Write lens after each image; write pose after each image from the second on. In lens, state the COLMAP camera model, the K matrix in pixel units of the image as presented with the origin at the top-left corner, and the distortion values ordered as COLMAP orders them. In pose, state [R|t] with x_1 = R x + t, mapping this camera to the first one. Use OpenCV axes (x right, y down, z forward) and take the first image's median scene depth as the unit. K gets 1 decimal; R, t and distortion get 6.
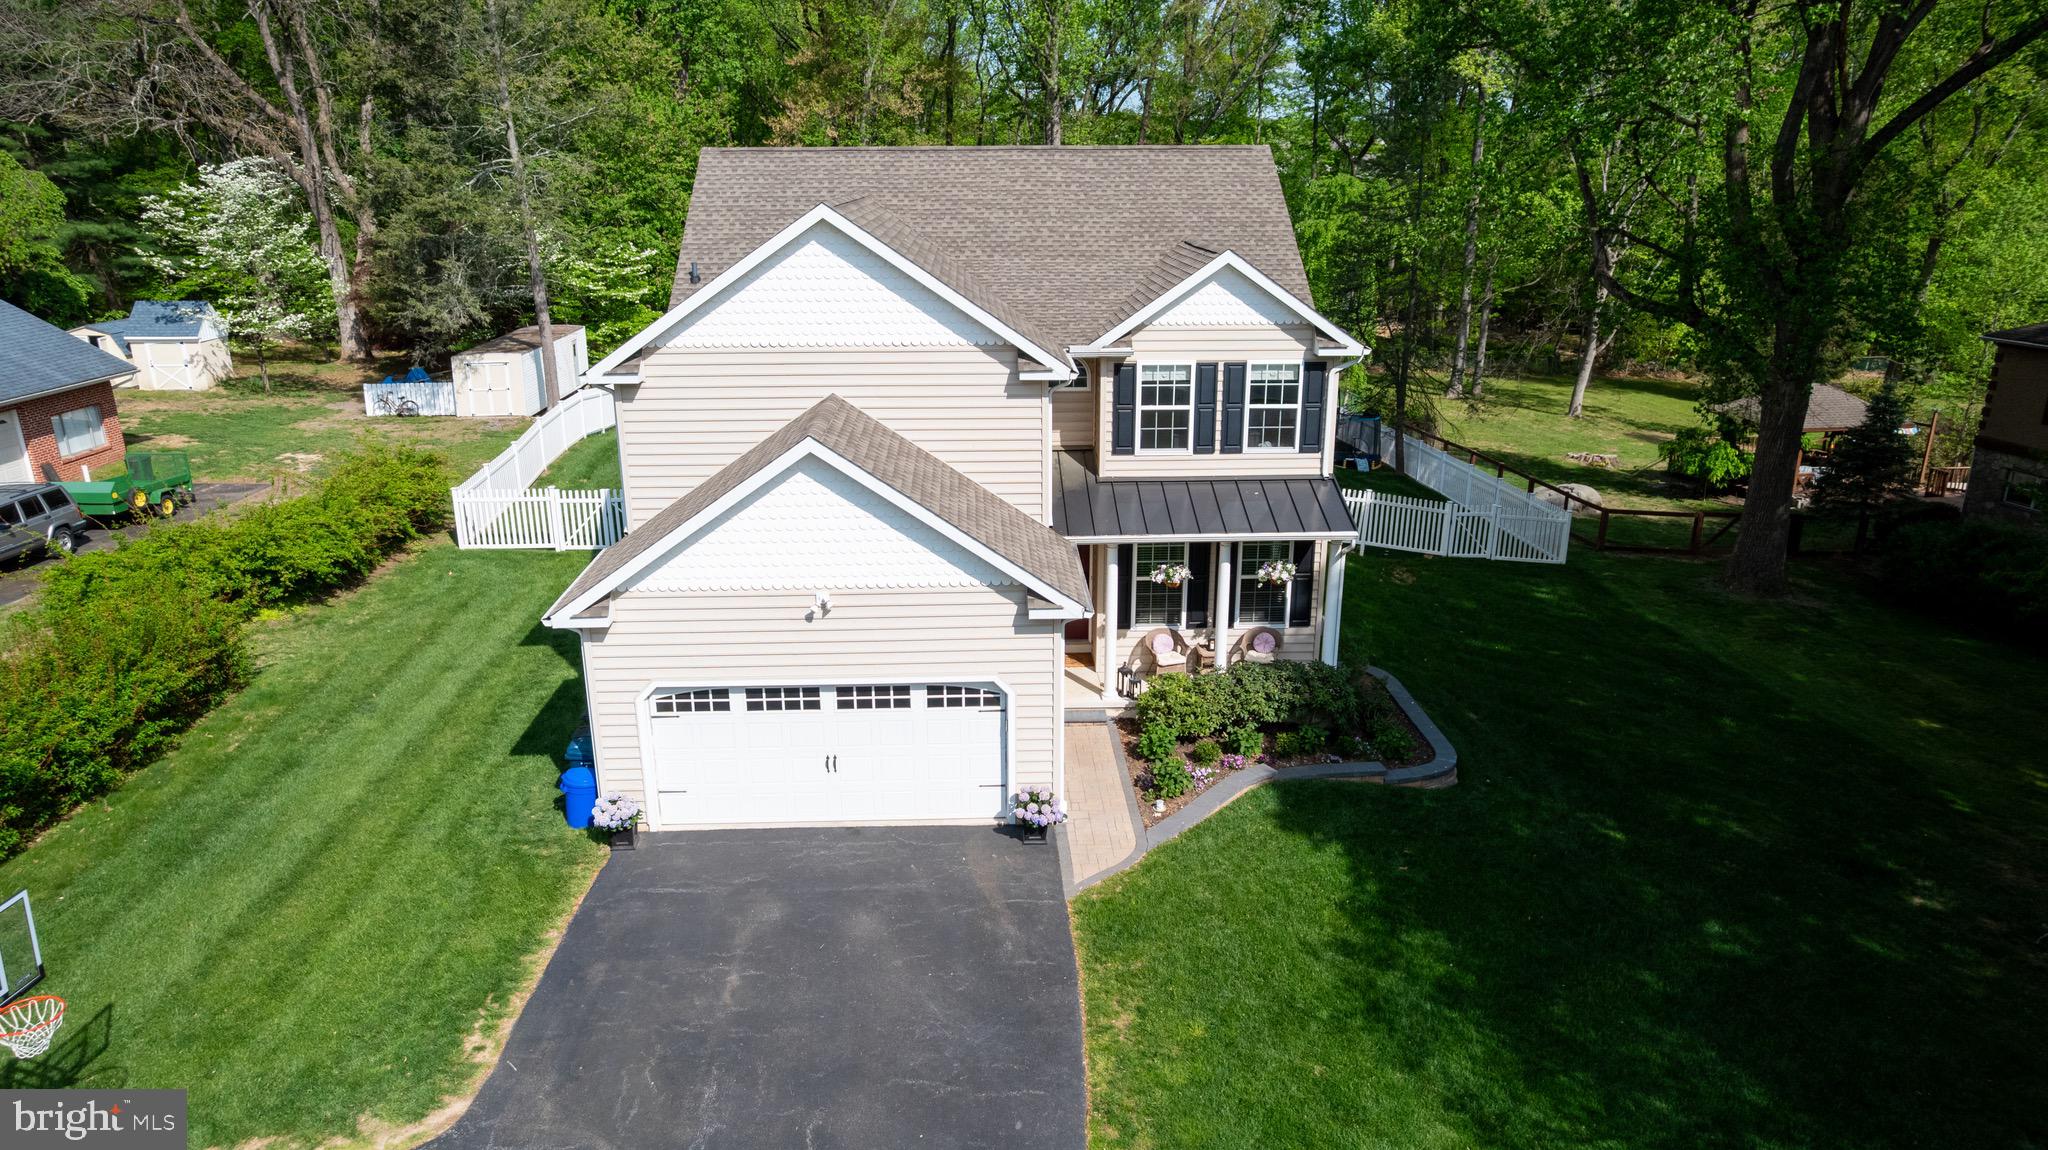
lens RADIAL K [[1314.5, 0, 1024.0], [0, 1314.5, 575.0], [0, 0, 1]] dist [-0.068710, 0.056332]
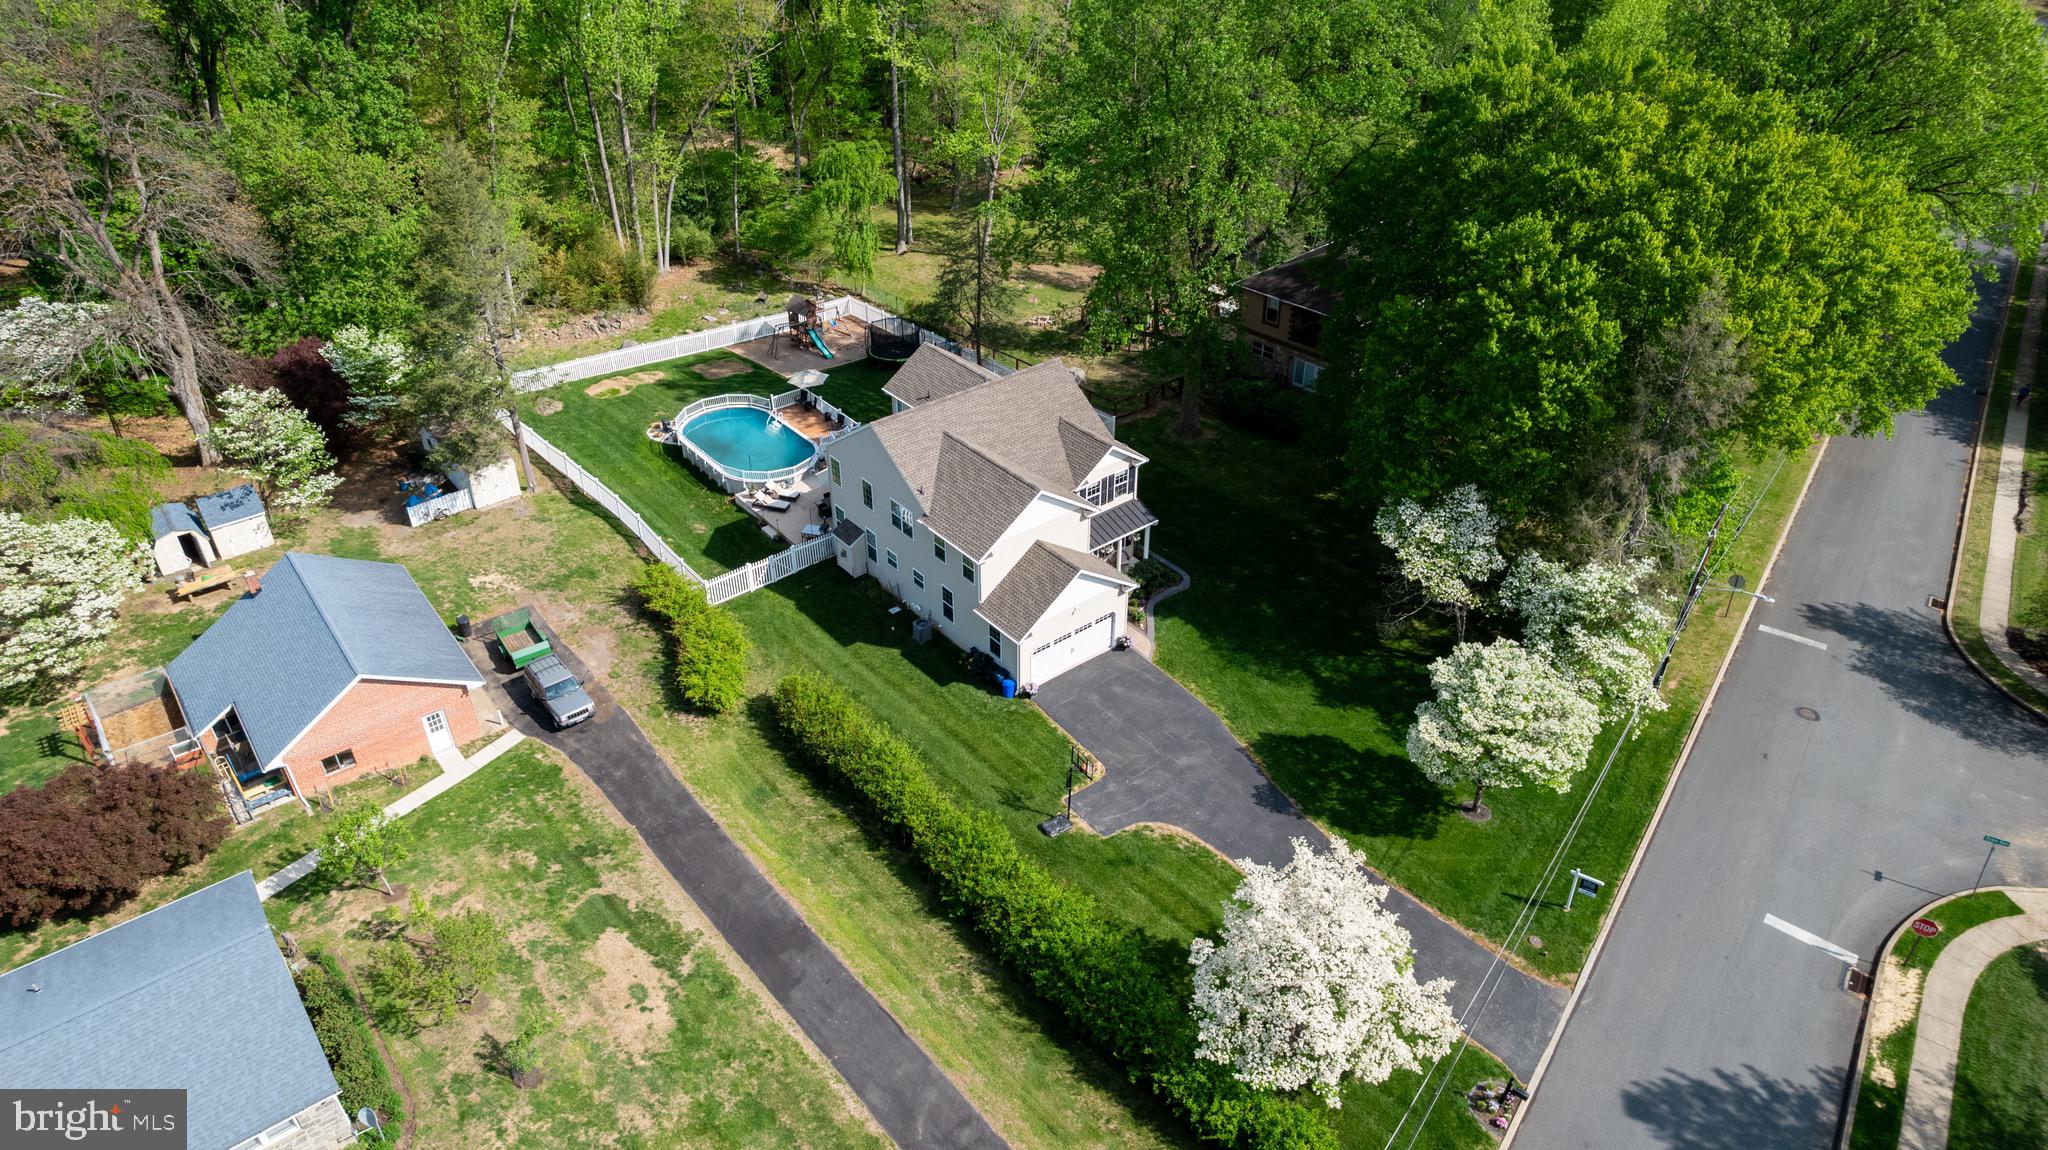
lens RADIAL K [[1314.5, 0, 1024.0], [0, 1314.5, 575.0], [0, 0, 1]] dist [-0.068710, 0.056332]
pose [[0.805093, -0.330532, 0.492518, -1.568525], [0.177070, 0.926412, 0.332275, -0.996392], [-0.566103, -0.180302, 0.804375, -1.342435]]
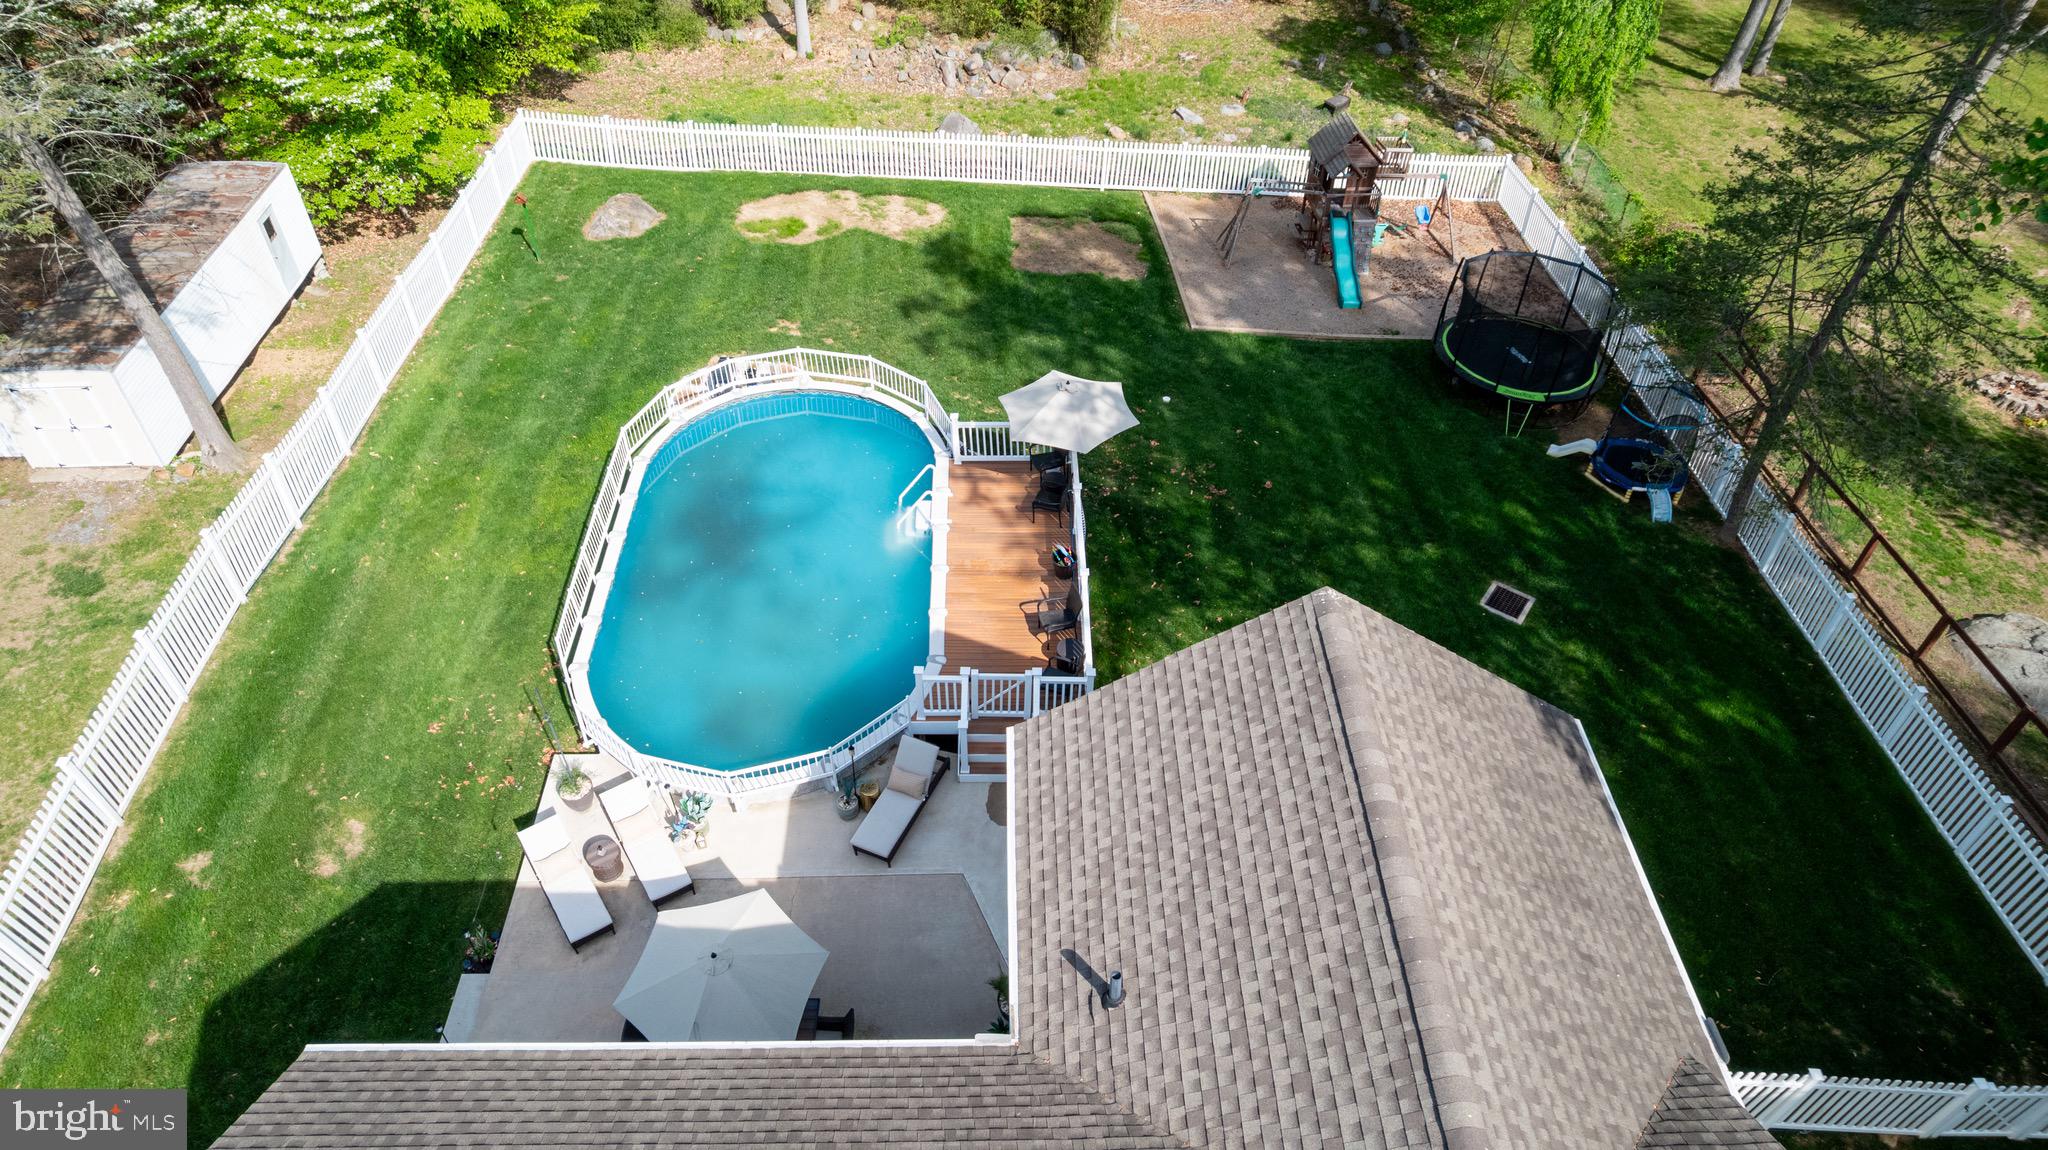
lens RADIAL K [[1314.5, 0, 1024.0], [0, 1314.5, 575.0], [0, 0, 1]] dist [-0.068710, 0.056332]
pose [[0.999733, 0.018096, -0.014400, -0.025576], [-0.010003, 0.899790, 0.436209, -0.726450], [0.020851, -0.435948, 0.899730, 1.130202]]
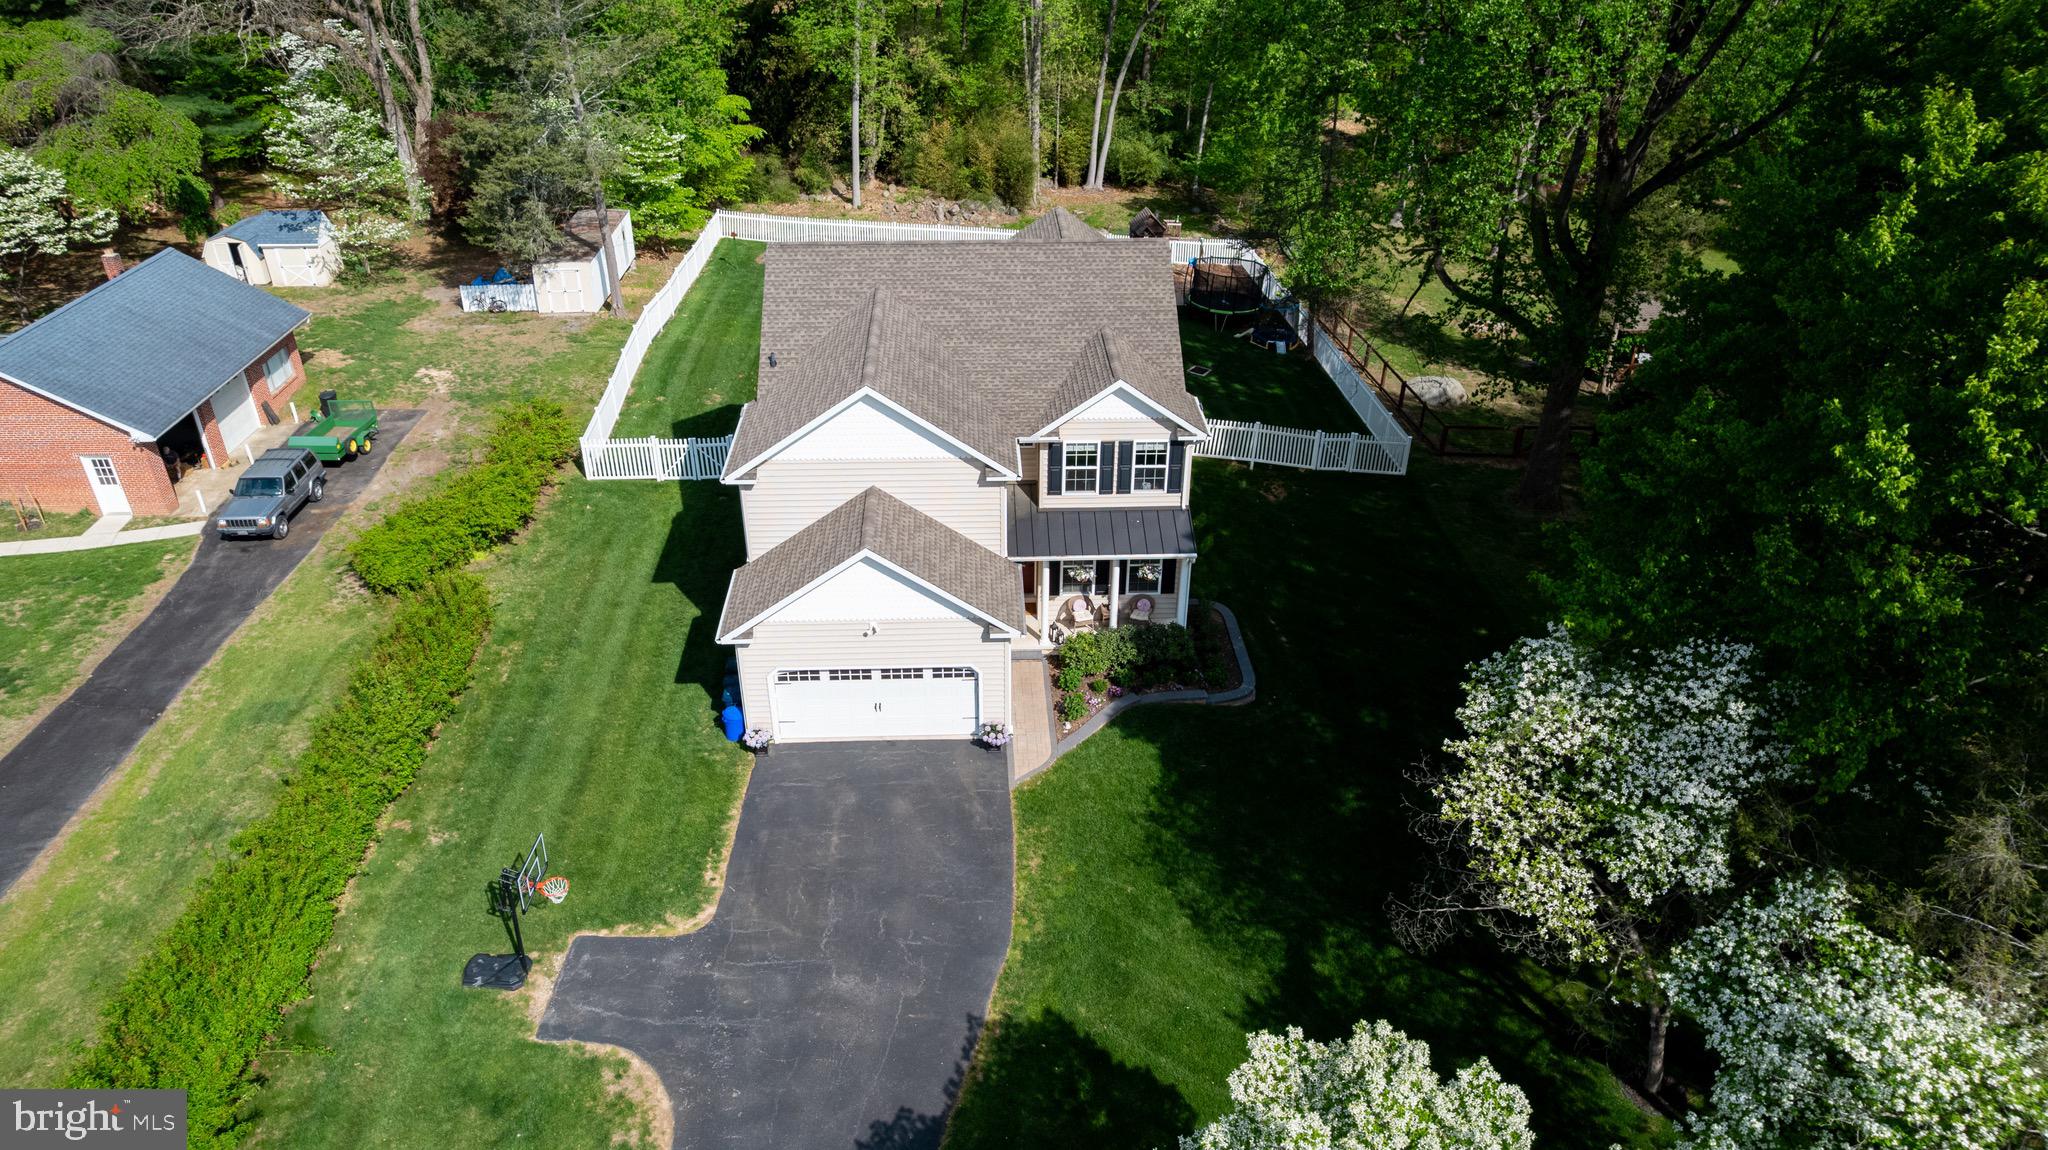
lens RADIAL K [[1322.9, 0, 1024.0], [0, 1322.9, 575.0], [0, 0, 1]] dist [-0.039059, 0.000470]
pose [[0.999959, 0.006148, 0.006671, 0.030543], [-0.007502, 0.973887, 0.226908, -0.373949], [-0.005102, -0.226949, 0.973893, -0.591687]]
